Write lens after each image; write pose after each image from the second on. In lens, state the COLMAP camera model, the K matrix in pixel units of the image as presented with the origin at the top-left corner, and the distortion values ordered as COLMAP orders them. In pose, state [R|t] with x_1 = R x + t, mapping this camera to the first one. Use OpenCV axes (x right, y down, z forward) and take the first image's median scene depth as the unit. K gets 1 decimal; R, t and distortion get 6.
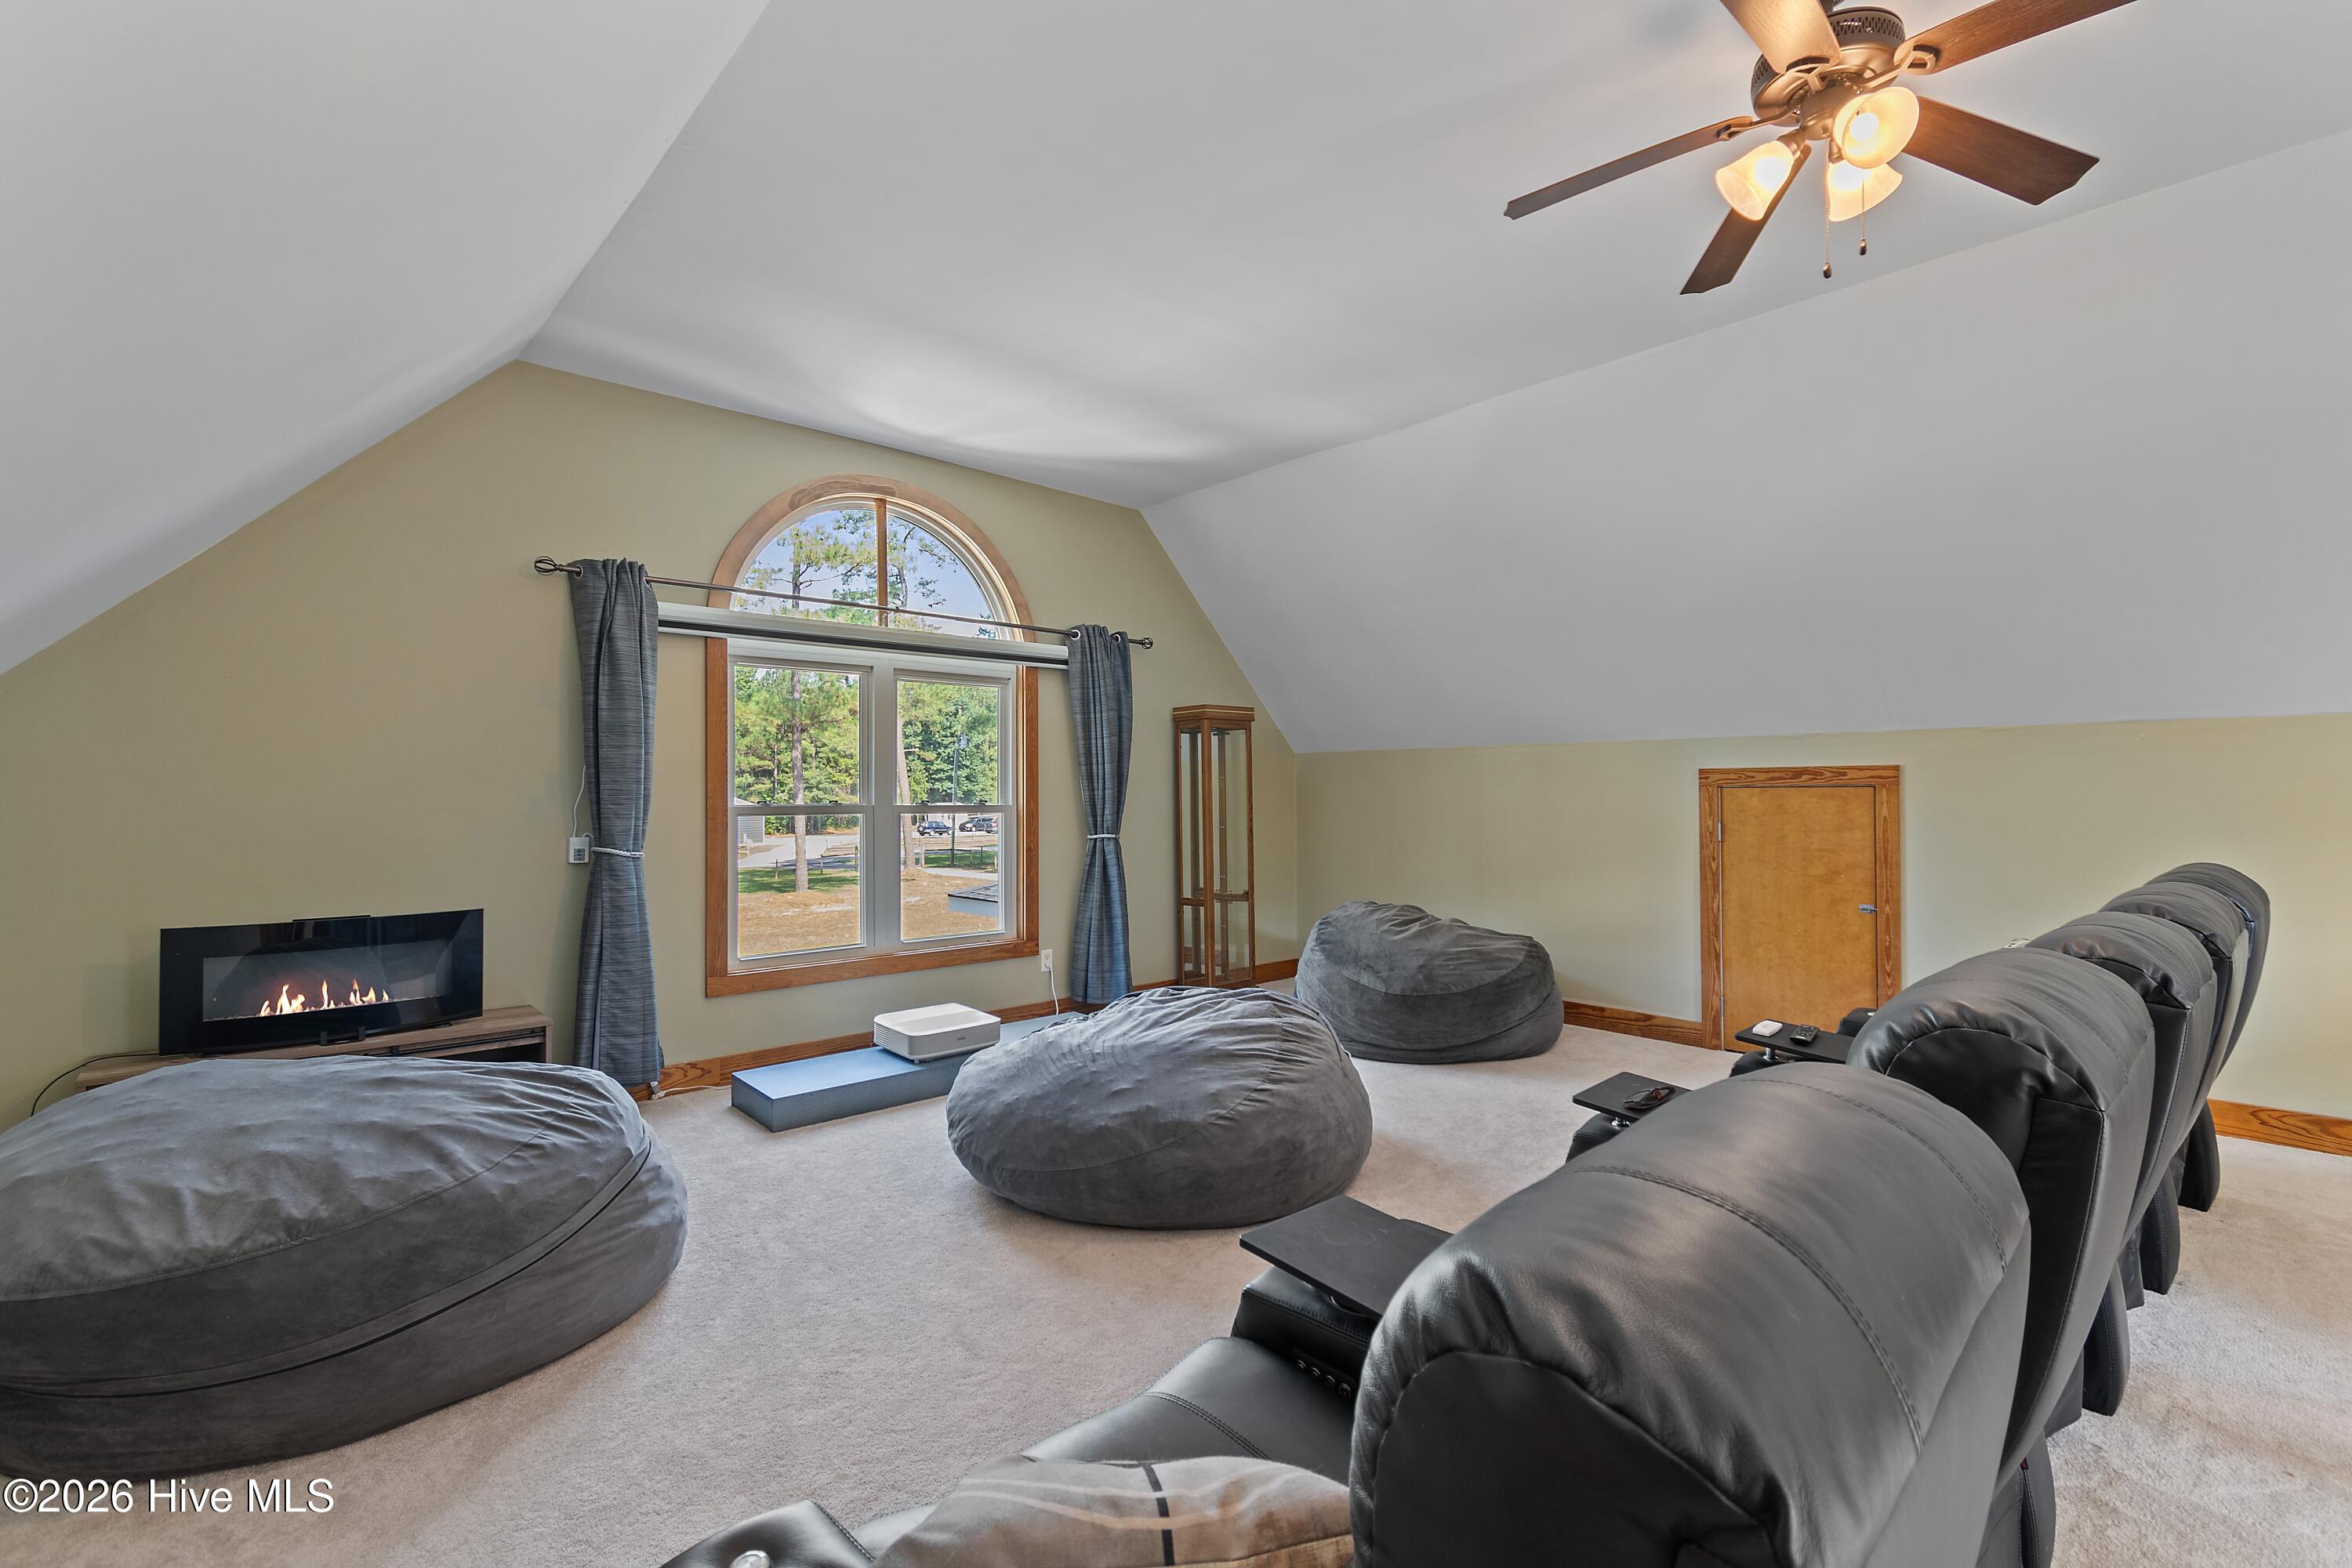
lens RADIAL K [[1038.0, 0, 1176.0], [0, 1038.0, 784.0], [0, 0, 1]] dist [0.000492, -0.000679]
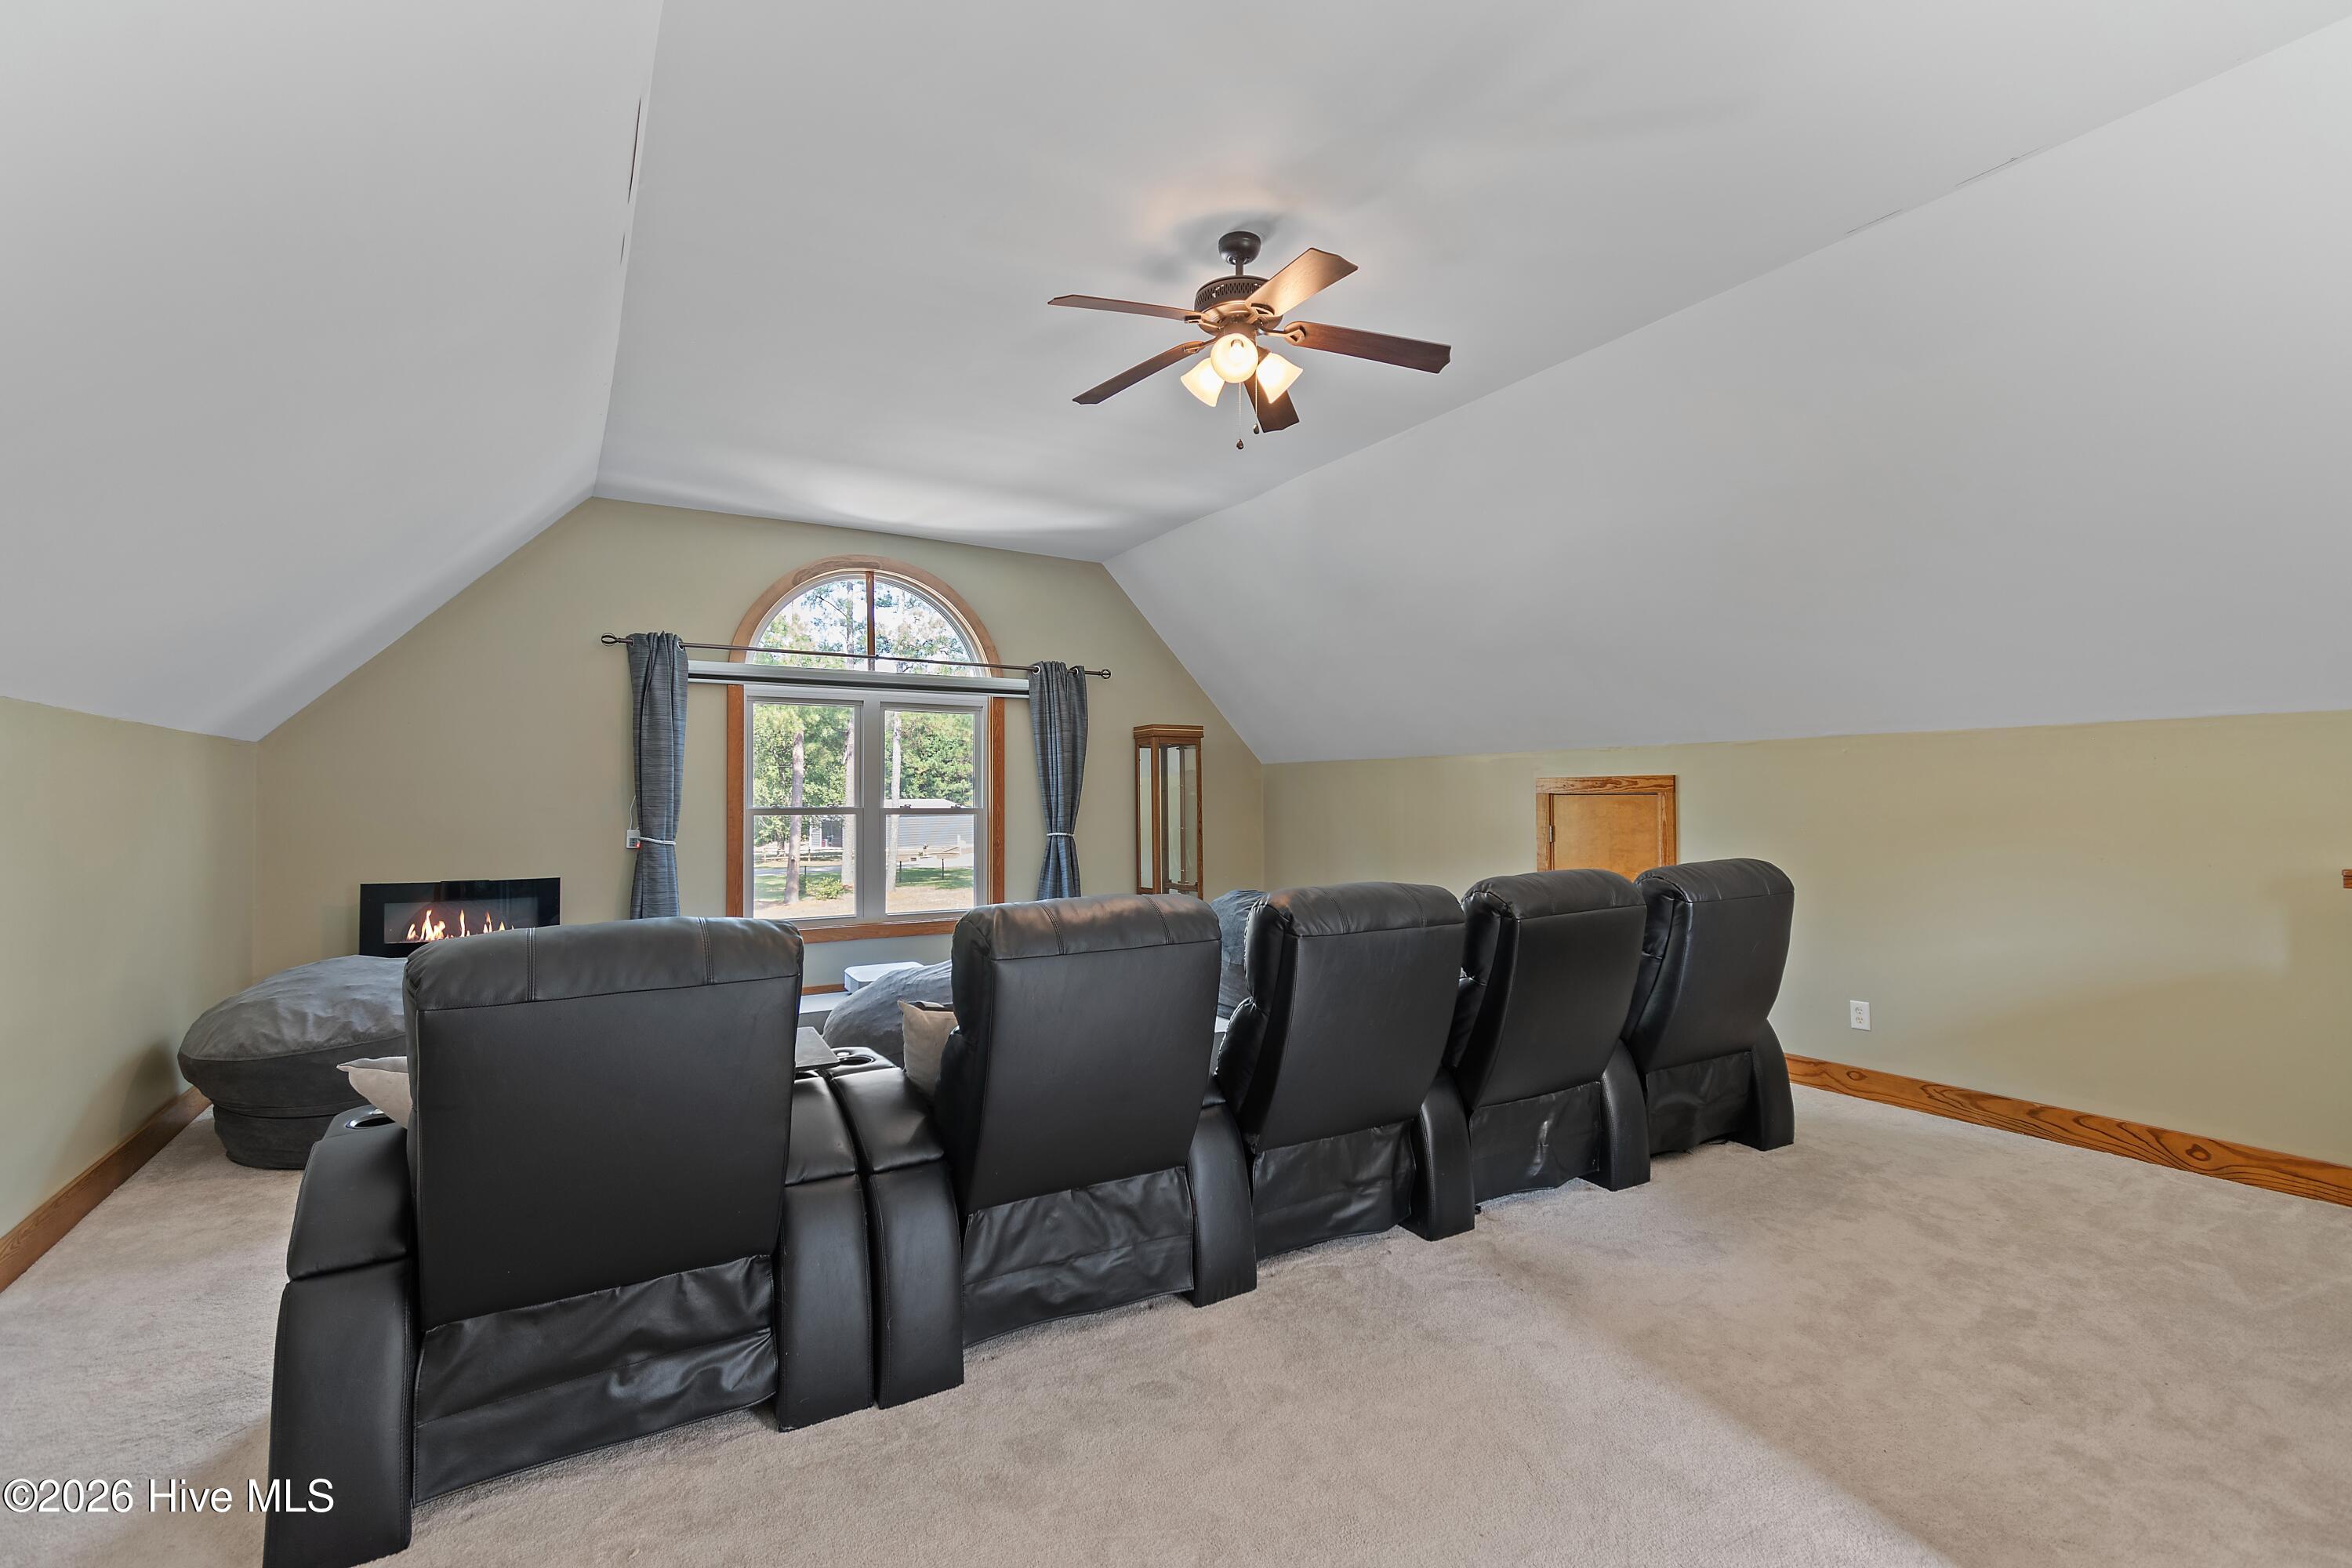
lens RADIAL K [[1038.0, 0, 1176.0], [0, 1038.0, 784.0], [0, 0, 1]] dist [0.000492, -0.000679]
pose [[0.979355, -0.001691, -0.202142, 0.384179], [0.000715, 0.999988, -0.004900, -0.003304], [0.202148, 0.004654, 0.979344, -0.207079]]
